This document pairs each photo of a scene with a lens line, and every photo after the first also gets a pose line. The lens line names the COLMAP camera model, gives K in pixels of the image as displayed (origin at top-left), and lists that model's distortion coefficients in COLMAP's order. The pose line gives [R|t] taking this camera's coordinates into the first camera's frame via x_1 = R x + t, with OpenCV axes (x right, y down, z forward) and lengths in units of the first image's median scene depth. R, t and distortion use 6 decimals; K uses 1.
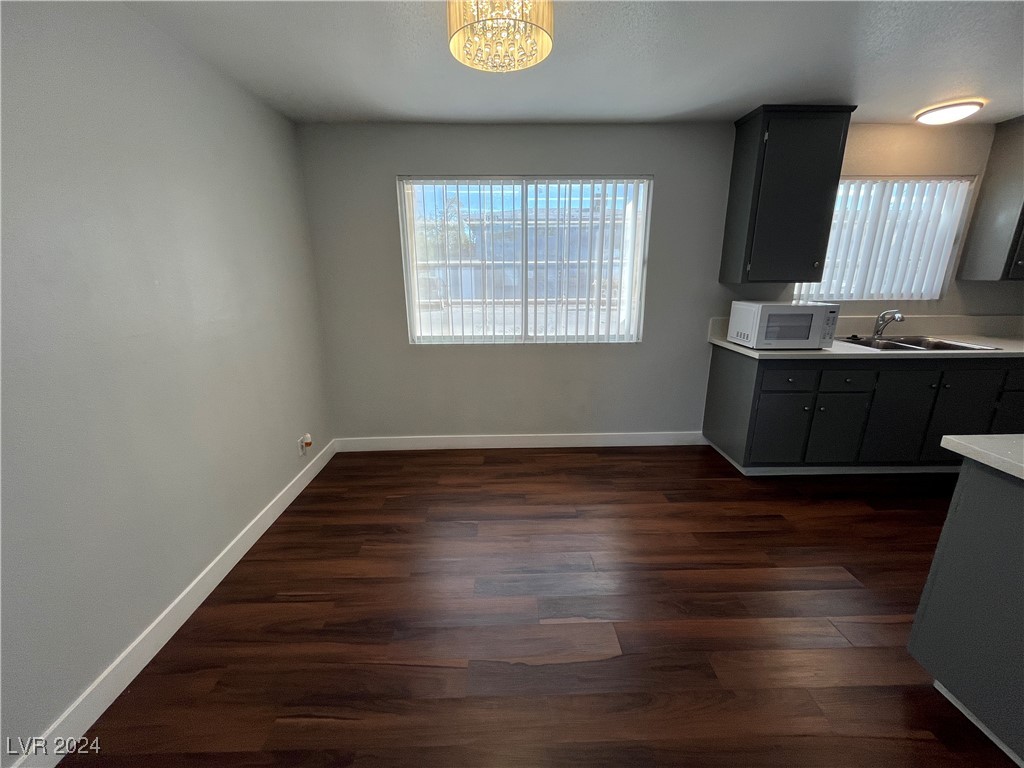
lens RADIAL K [[412.0, 0, 512.0], [0, 412.0, 379.6], [0, 0, 1]] dist [-0.003543, -0.000361]
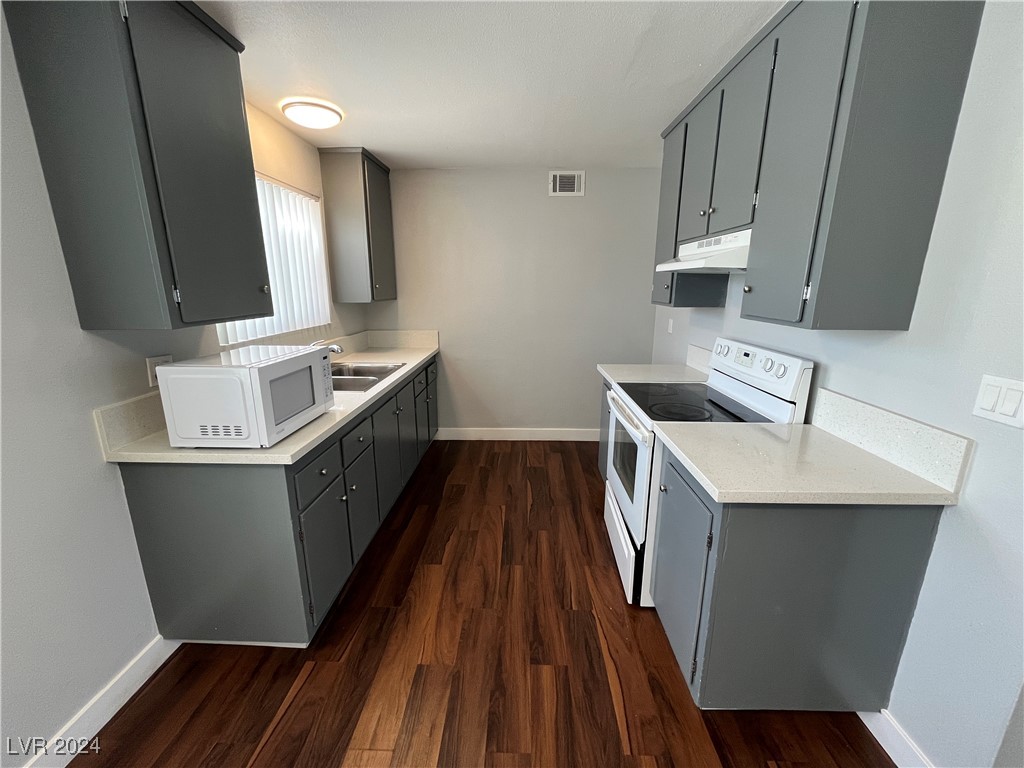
lens RADIAL K [[412.0, 0, 508.9], [0, 412.0, 382.6], [0, 0, 1]] dist [-0.003543, -0.000361]
pose [[0.066268, -0.222767, 0.972617, 0.110311], [0.270675, 0.942222, 0.197364, -0.165350], [-0.960387, 0.250184, 0.122737, 0.588076]]
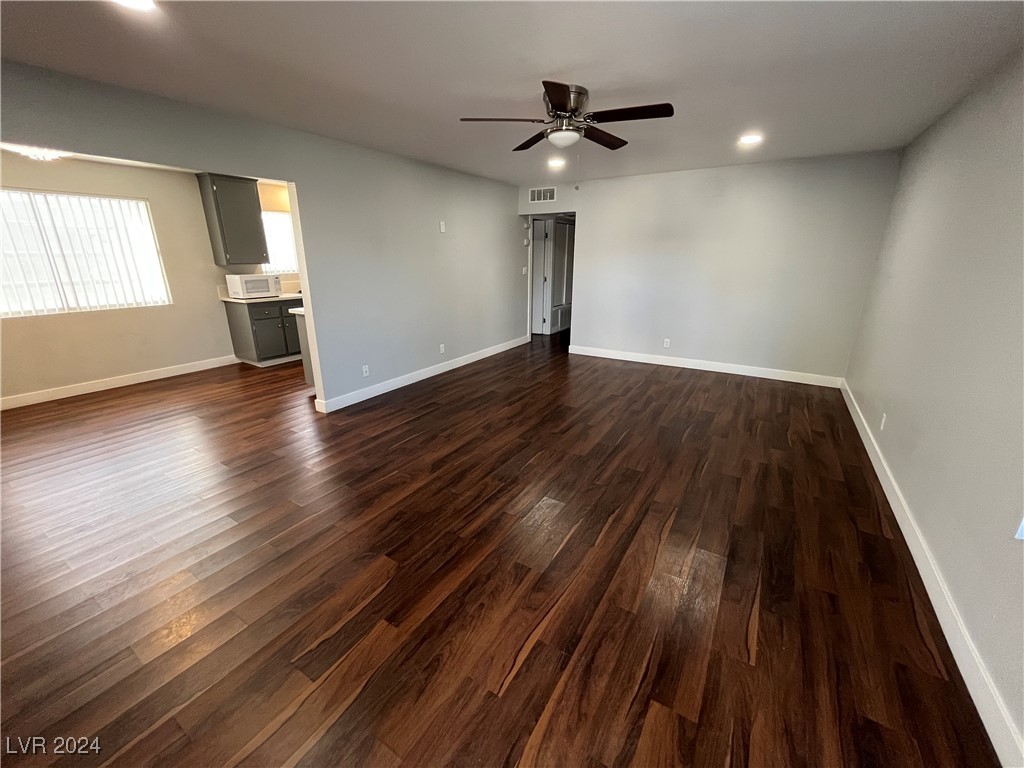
lens RADIAL K [[412.0, 0, 510.7], [0, 412.0, 382.9], [0, 0, 1]] dist [-0.003543, -0.000361]
pose [[0.553327, -0.243364, 0.796620, -0.339320], [0.209937, 0.966239, 0.149361, 0.271884], [-0.806074, 0.084594, 0.585738, -1.070456]]
